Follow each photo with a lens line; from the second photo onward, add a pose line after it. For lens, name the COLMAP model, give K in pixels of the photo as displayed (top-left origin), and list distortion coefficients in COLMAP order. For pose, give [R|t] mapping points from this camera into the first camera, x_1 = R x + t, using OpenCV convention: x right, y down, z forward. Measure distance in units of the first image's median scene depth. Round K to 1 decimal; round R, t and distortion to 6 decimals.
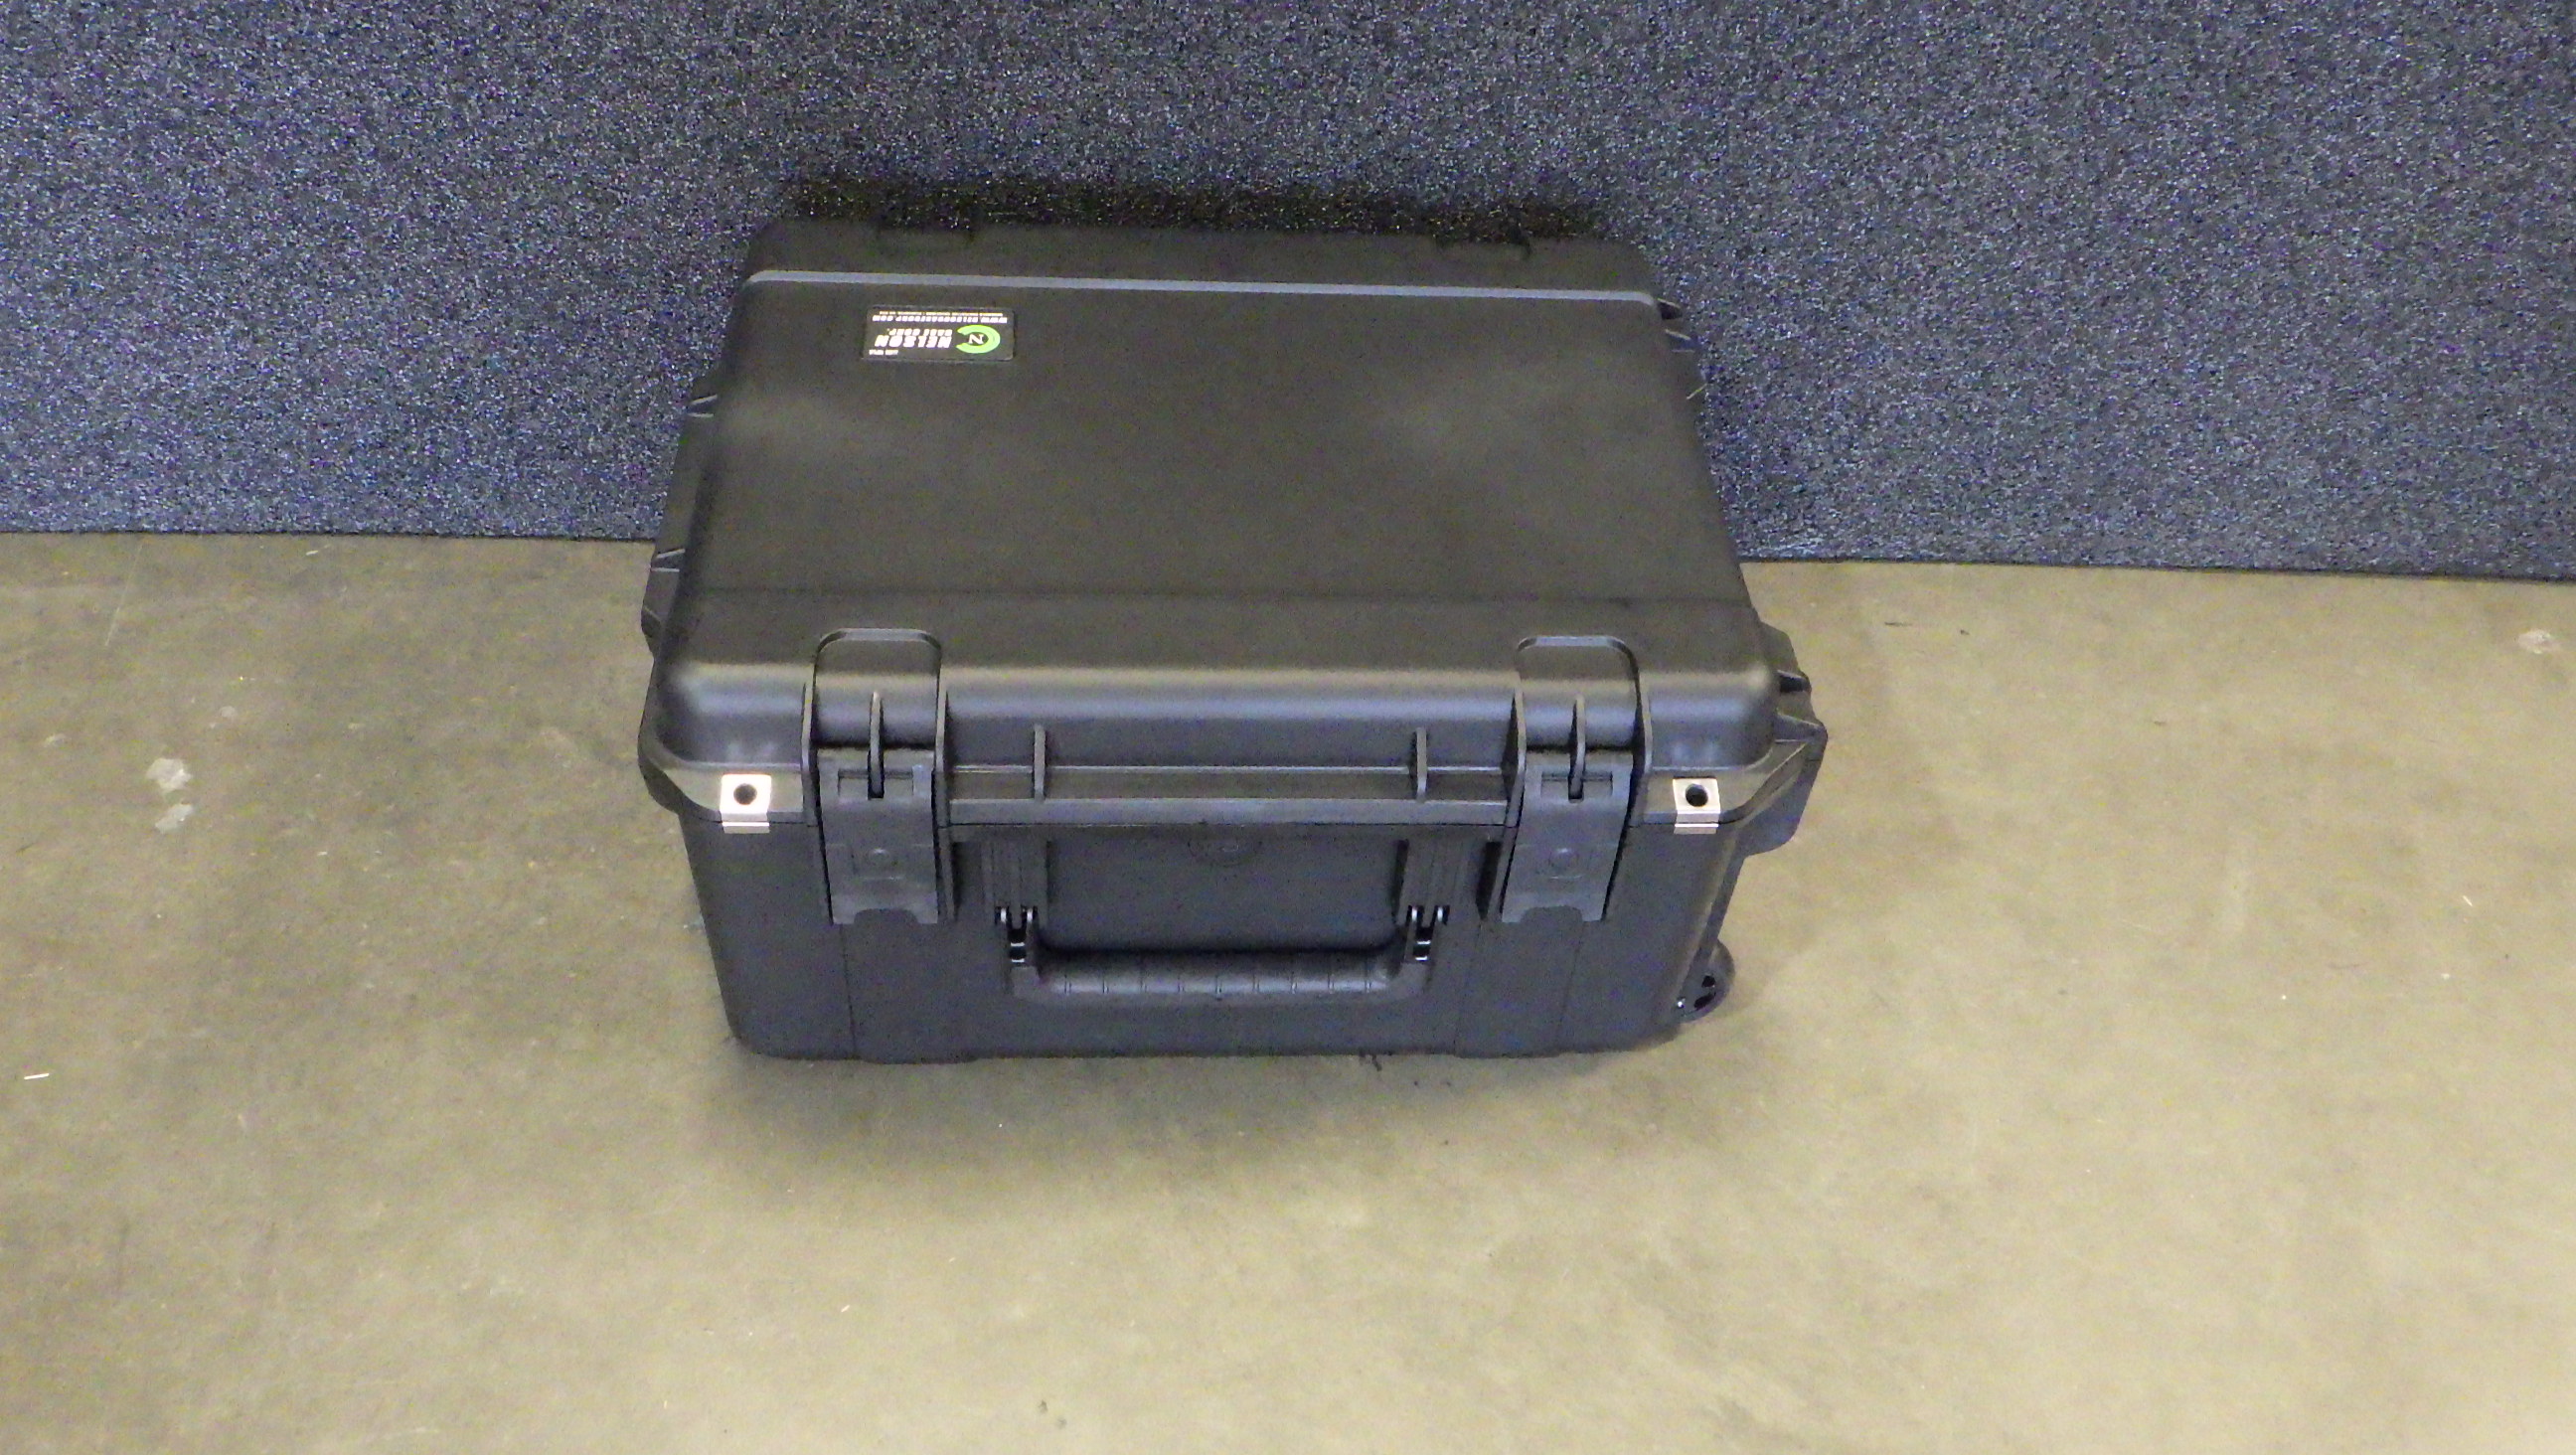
lens RADIAL K [[2167.8, 0, 1290.9], [0, 2167.8, 693.3], [0, 0, 1]] dist [-0.001414, 0.002328]
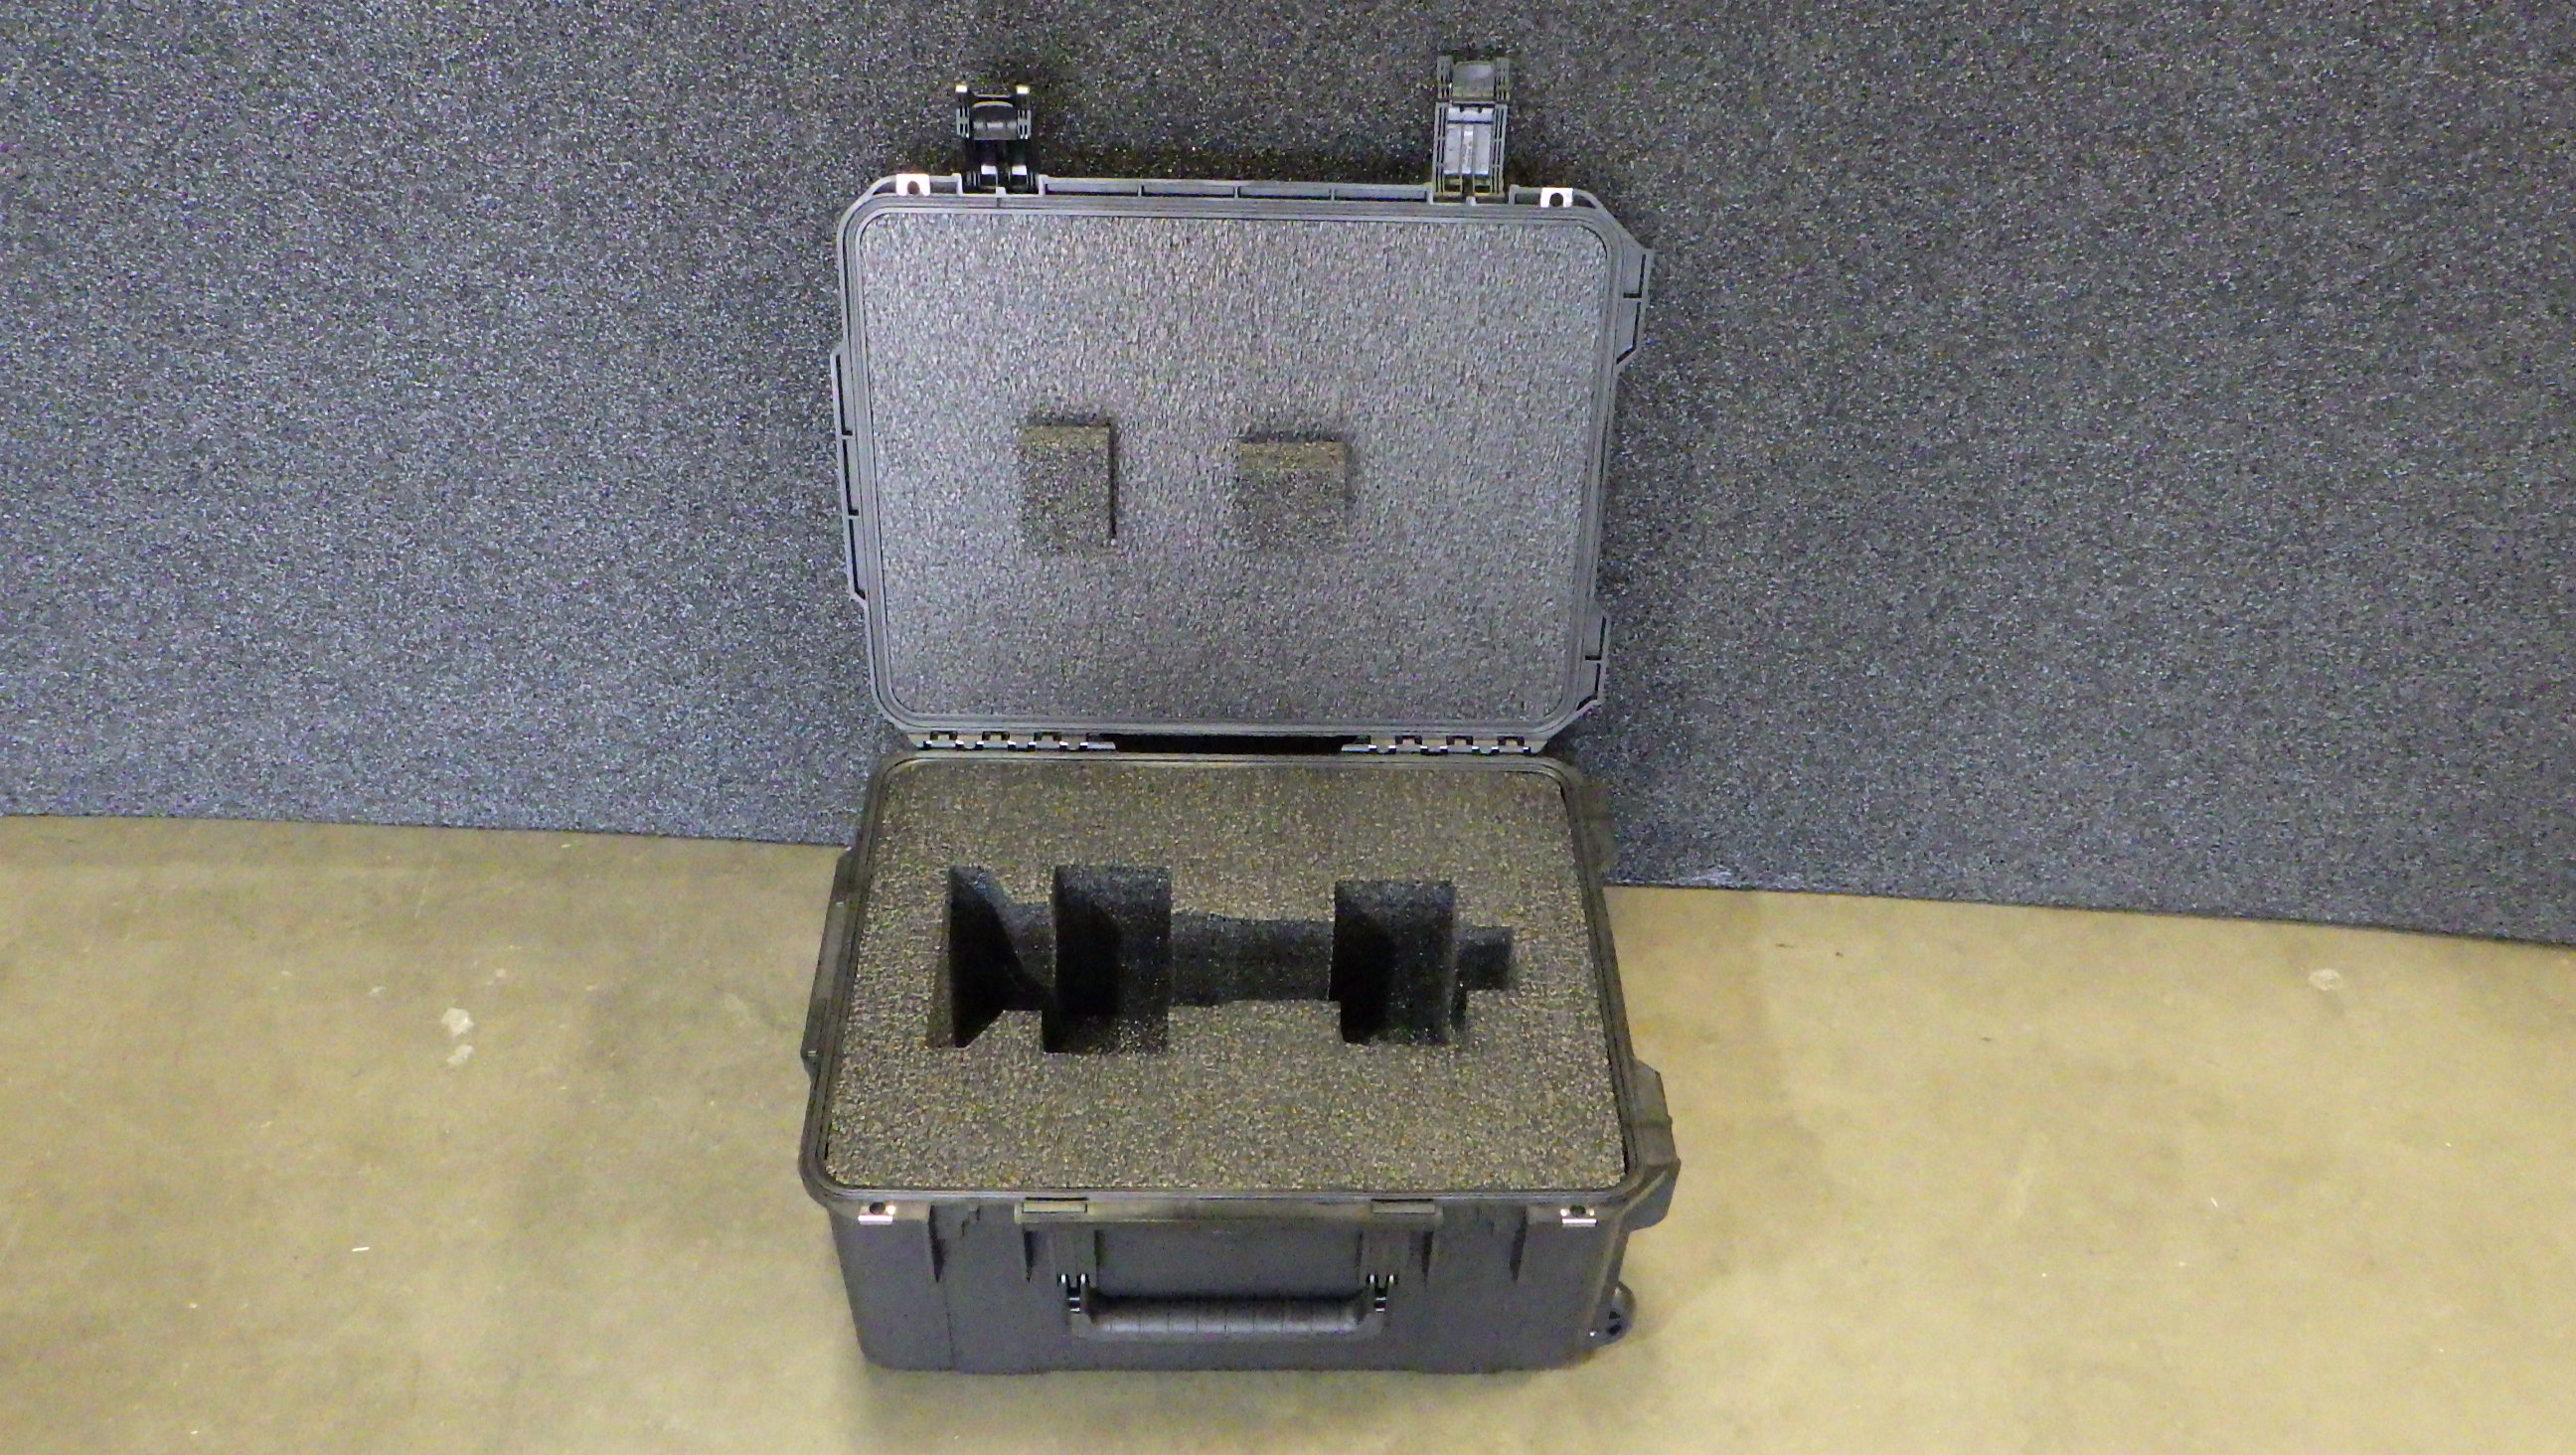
lens RADIAL K [[2167.8, 0, 1281.1], [0, 2167.8, 692.8], [0, 0, 1]] dist [-0.001414, 0.002328]
pose [[0.995185, 0.031718, -0.092736, 0.116067], [-0.037344, 0.997525, -0.059573, -0.104924], [0.090617, 0.062750, 0.993907, -0.316168]]
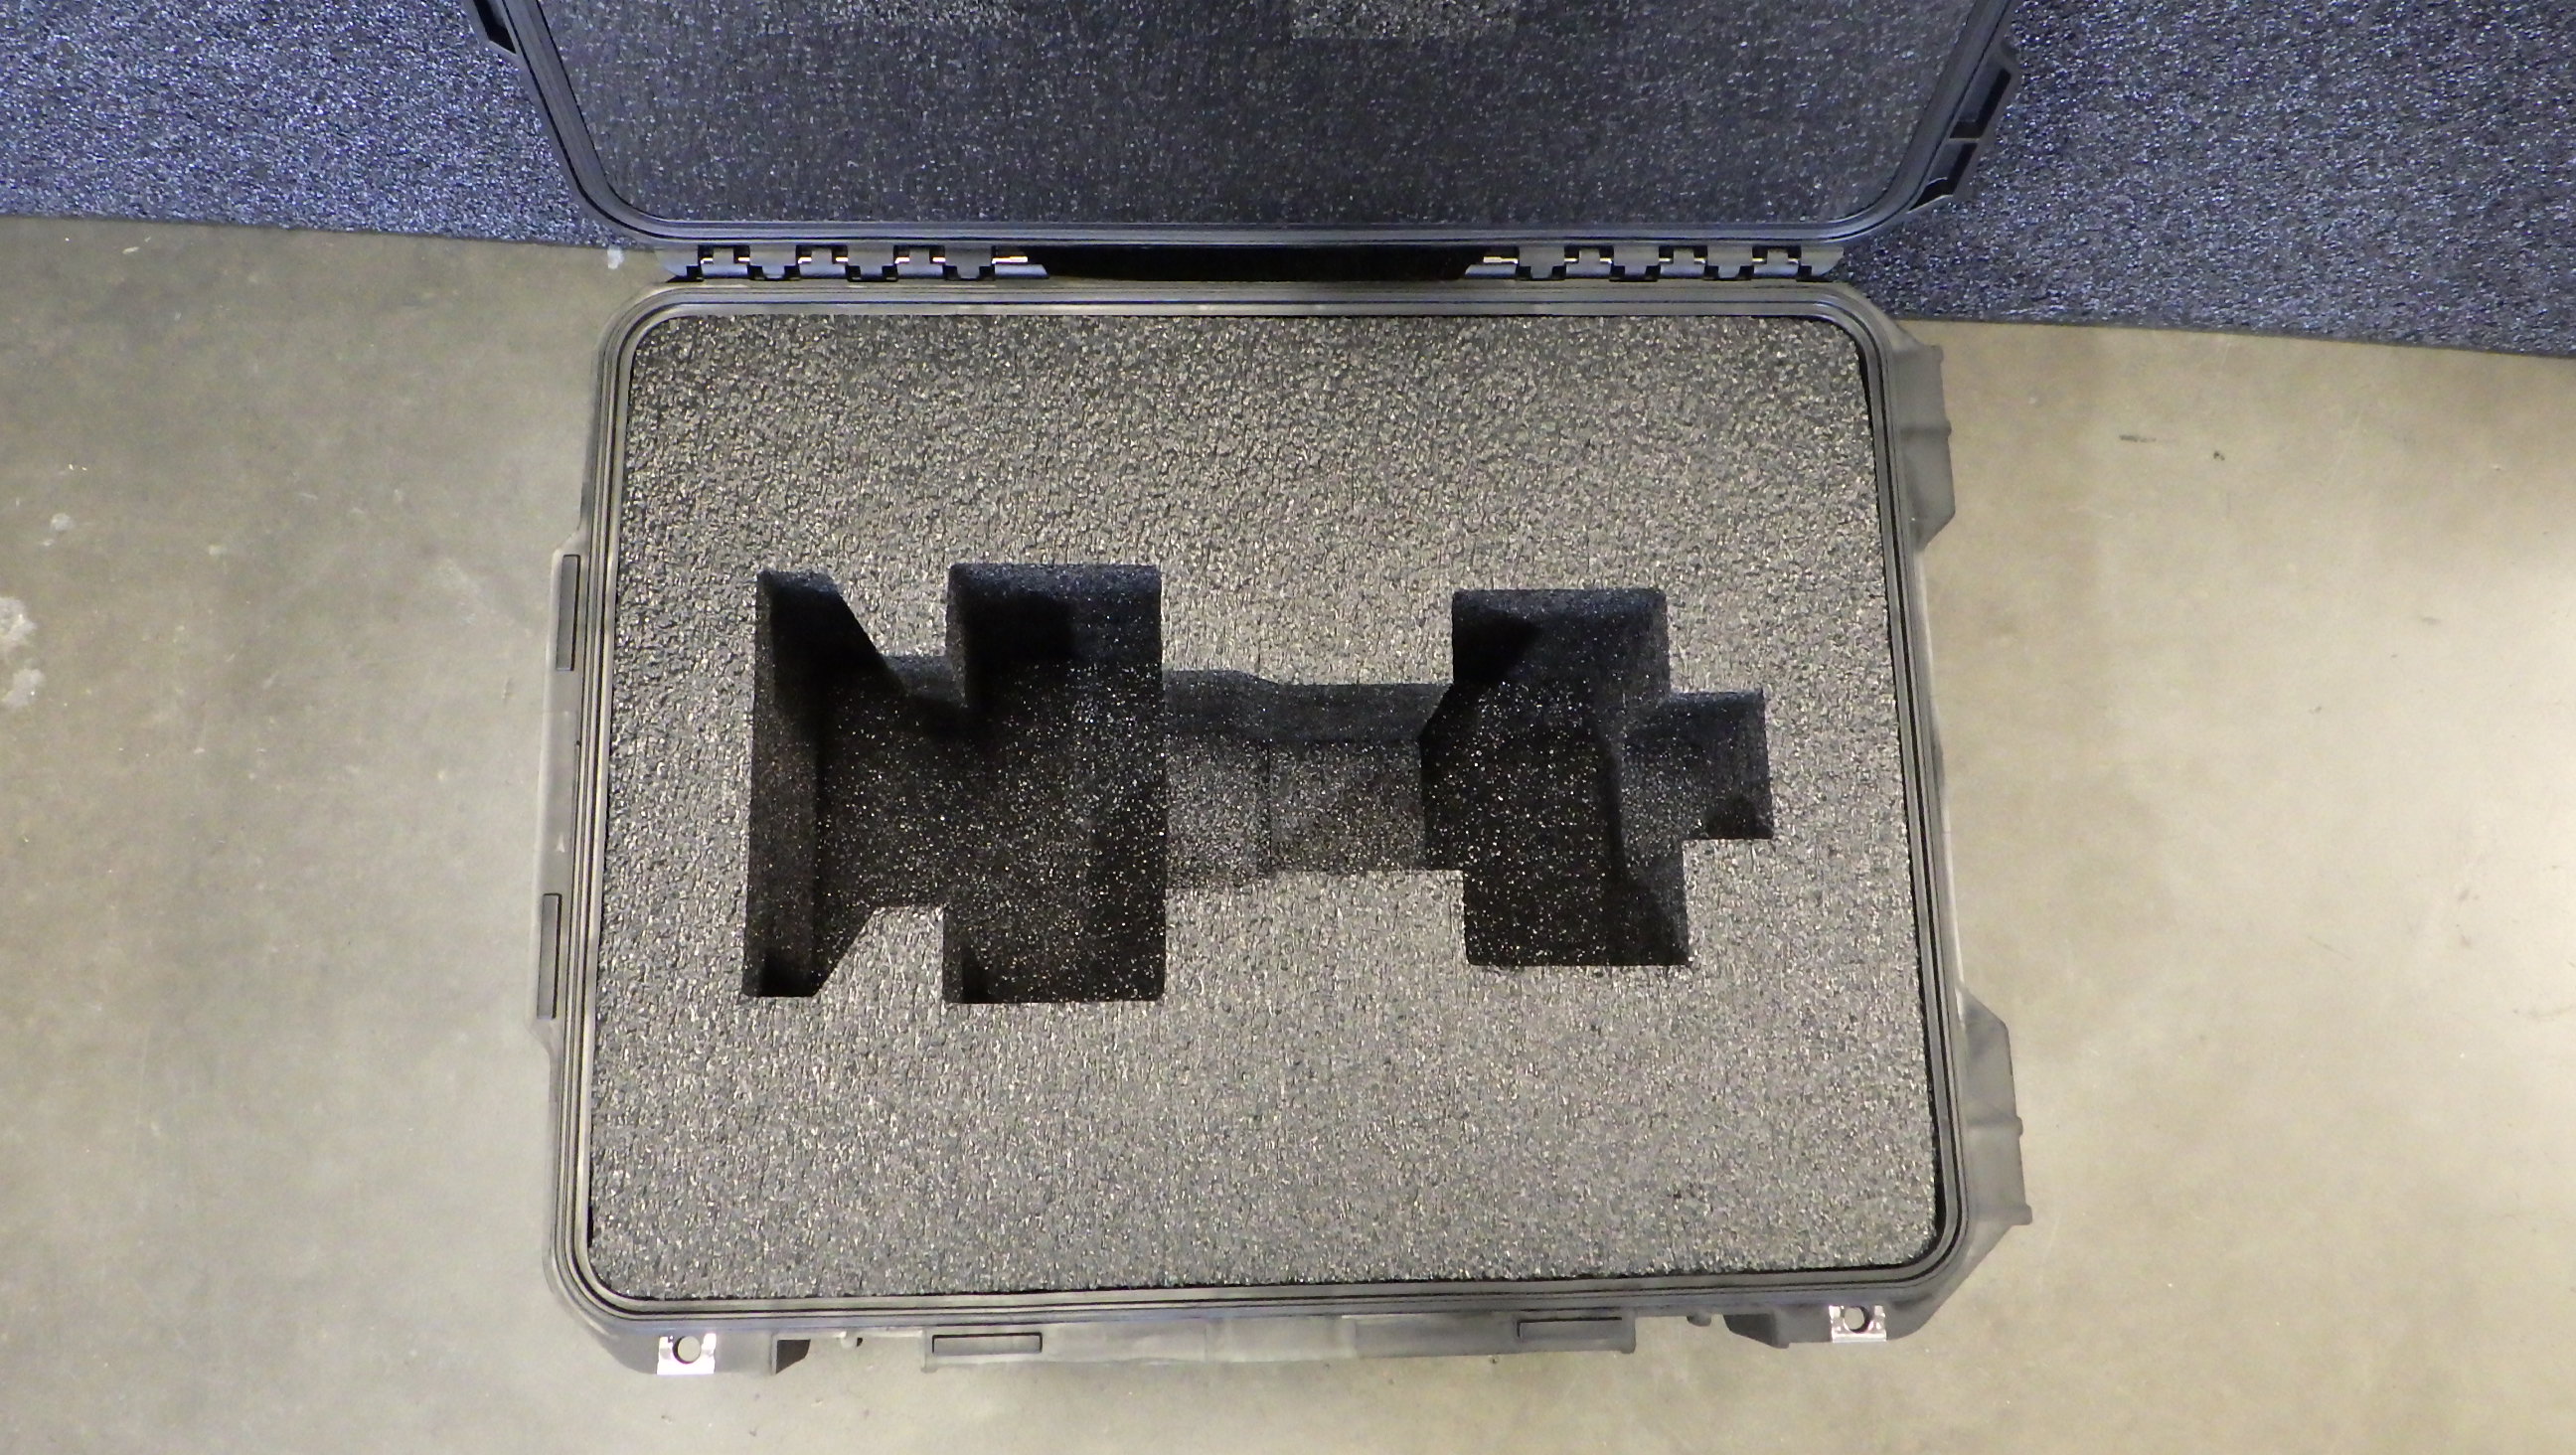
lens RADIAL K [[2167.8, 0, 1281.5], [0, 2167.8, 734.6], [0, 0, 1]] dist [-0.001414, 0.002328]
pose [[0.995968, 0.080653, -0.039278, 0.013832], [-0.047178, 0.843310, 0.535352, -0.394132], [0.076302, -0.531341, 0.843715, 0.295761]]
